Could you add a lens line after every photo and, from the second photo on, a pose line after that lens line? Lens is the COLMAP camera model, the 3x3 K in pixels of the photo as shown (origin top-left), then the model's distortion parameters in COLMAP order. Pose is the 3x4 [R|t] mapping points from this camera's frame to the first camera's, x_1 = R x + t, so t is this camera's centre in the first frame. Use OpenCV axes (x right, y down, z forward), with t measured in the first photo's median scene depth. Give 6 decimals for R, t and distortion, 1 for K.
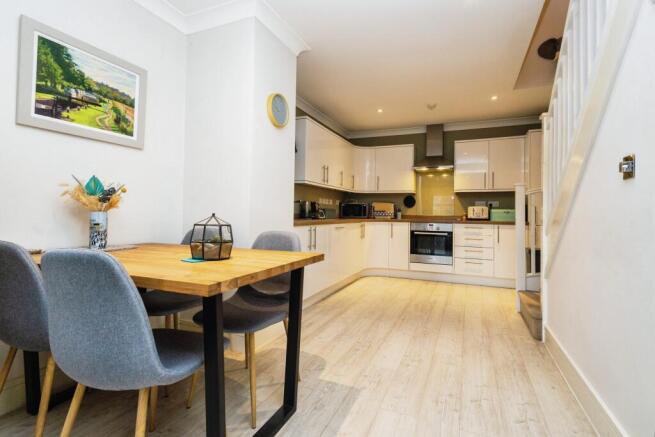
lens RADIAL K [[302.1, 0, 329.7], [0, 302.1, 206.9], [0, 0, 1]] dist [0.008295, -0.002825]
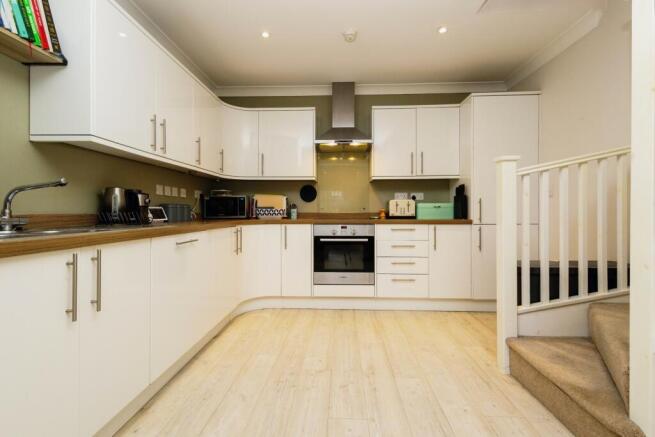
lens RADIAL K [[302.1, 0, 322.1], [0, 302.1, 208.7], [0, 0, 1]] dist [0.008295, -0.002825]
pose [[0.933872, -0.011632, 0.357418, 0.050468], [0.006924, 0.999872, 0.014447, 0.008635], [-0.357540, -0.011017, 0.933833, 0.382698]]
